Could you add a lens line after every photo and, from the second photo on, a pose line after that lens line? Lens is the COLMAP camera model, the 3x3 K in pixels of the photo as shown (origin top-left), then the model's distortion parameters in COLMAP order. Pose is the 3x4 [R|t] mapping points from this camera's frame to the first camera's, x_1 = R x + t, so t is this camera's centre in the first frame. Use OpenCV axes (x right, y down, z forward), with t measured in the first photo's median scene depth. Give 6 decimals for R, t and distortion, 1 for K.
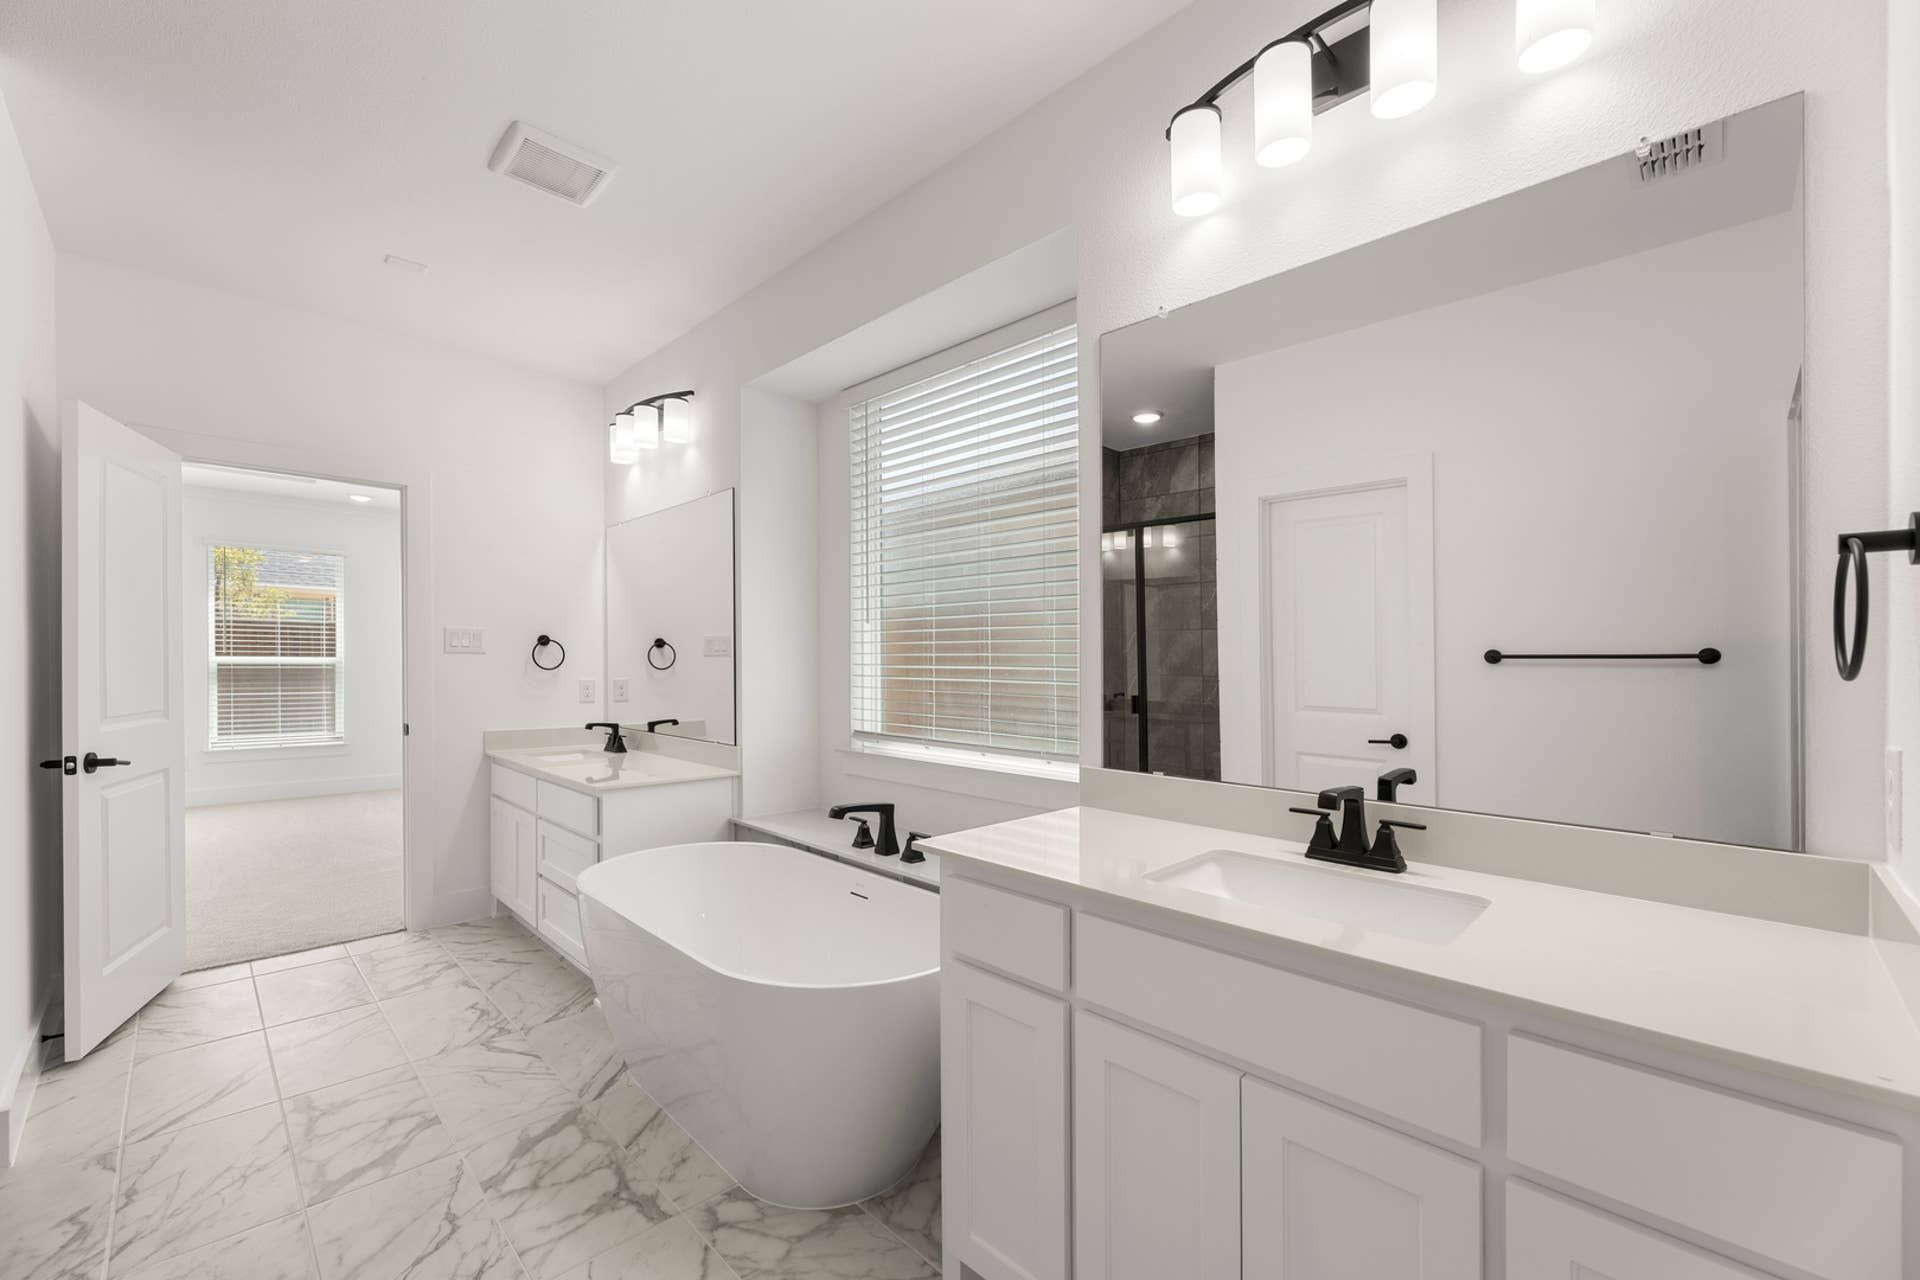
lens RADIAL K [[763.1, 0, 986.6], [0, 763.1, 668.2], [0, 0, 1]] dist [-0.000386, -0.000324]
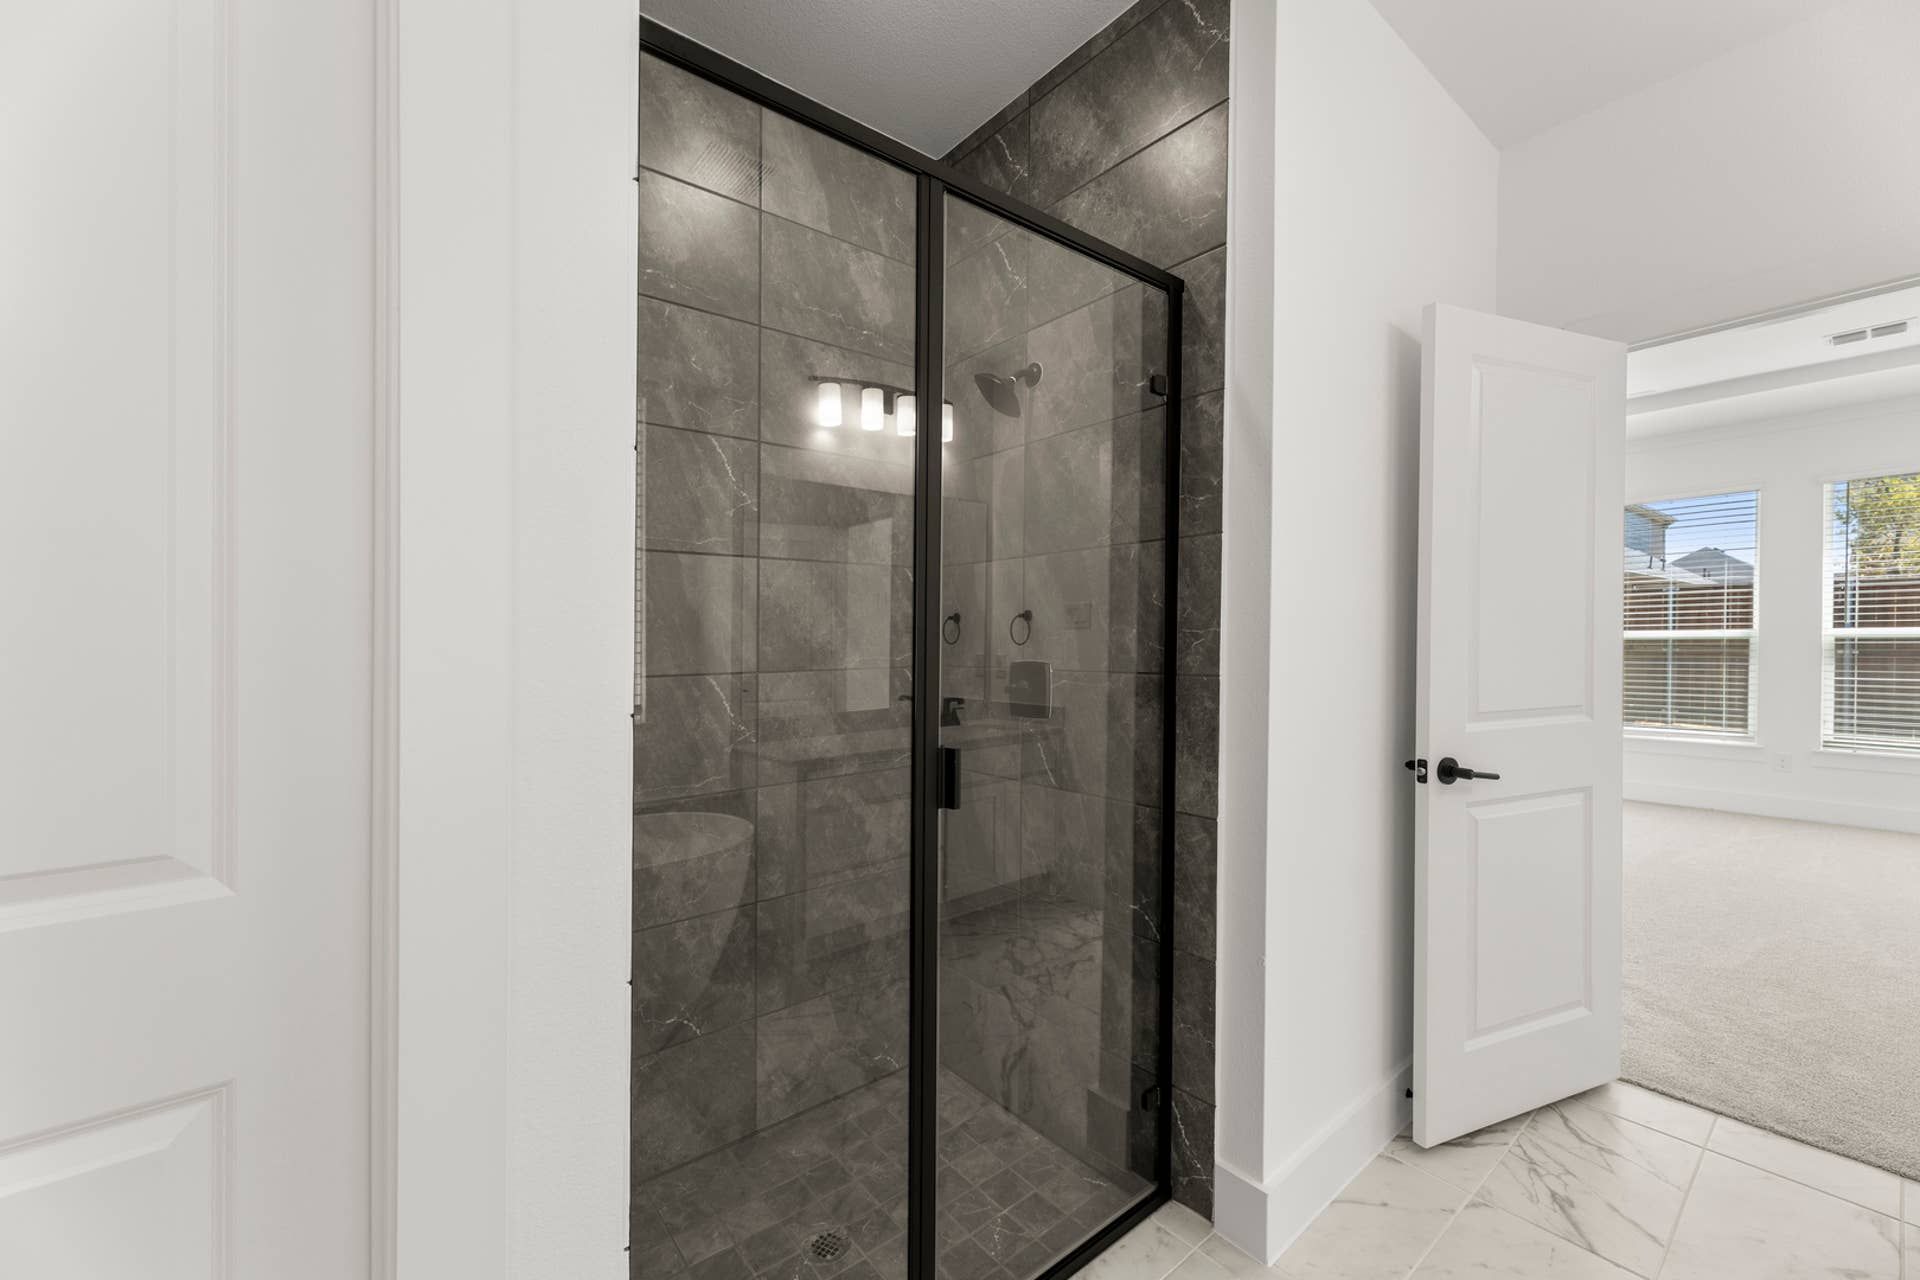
lens RADIAL K [[767.4, 0, 960.0], [0, 767.4, 640.0], [0, 0, 1]] dist [0.000249, 0.000019]
pose [[-0.134296, 0.001964, -0.990939, -0.297843], [-0.001941, 0.999996, 0.002245, -0.008735], [0.990939, 0.002225, -0.134291, 0.544959]]
